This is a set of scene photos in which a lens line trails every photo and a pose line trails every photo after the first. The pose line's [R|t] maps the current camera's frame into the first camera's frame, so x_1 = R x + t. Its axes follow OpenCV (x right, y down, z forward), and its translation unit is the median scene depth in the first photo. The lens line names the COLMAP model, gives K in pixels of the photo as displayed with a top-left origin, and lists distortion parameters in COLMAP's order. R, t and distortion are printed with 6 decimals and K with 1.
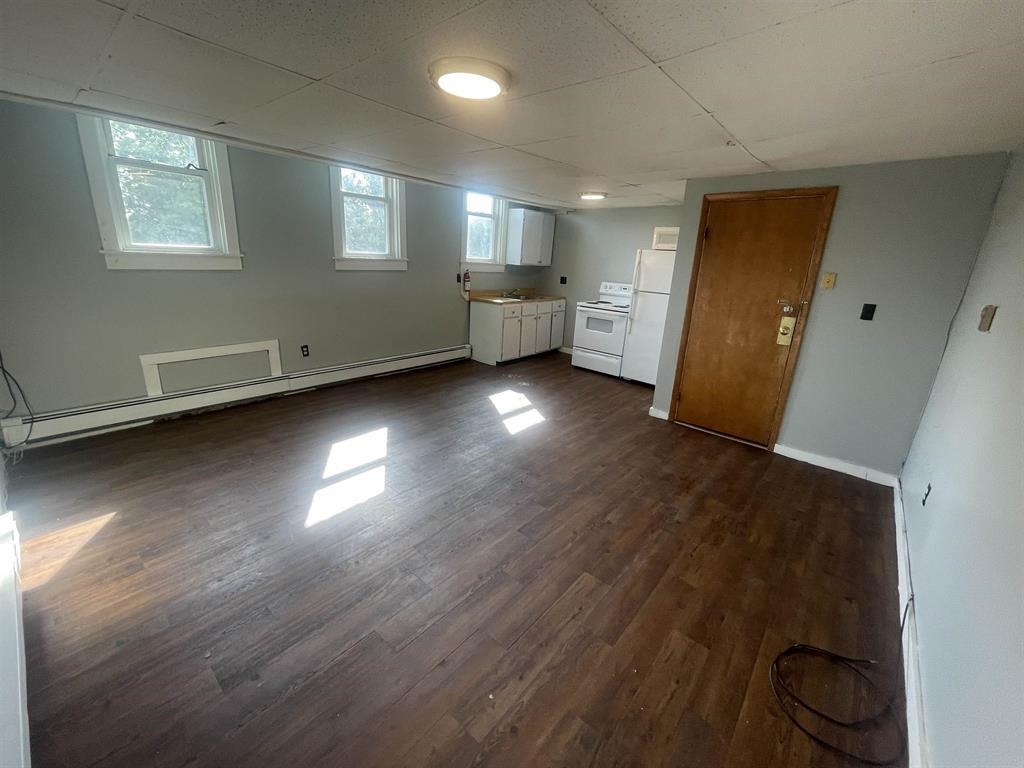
lens RADIAL K [[415.6, 0, 512.0], [0, 415.6, 384.0], [0, 0, 1]] dist [-0.001279, -0.000182]
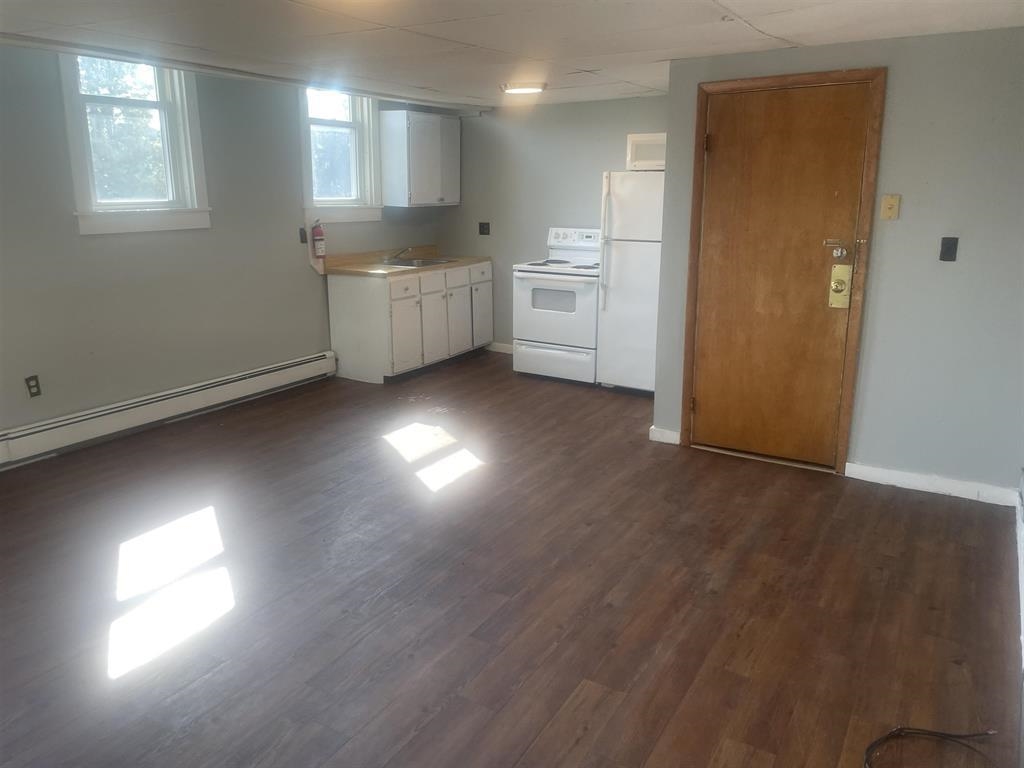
lens RADIAL K [[764.5, 0, 512.0], [0, 764.5, 384.0], [0, 0, 1]] dist [0.092974, -0.114582]
pose [[0.983873, -0.091477, 0.153708, -0.044906], [0.097841, 0.994609, -0.034340, 0.015530], [-0.149738, 0.048825, 0.987519, -0.111275]]
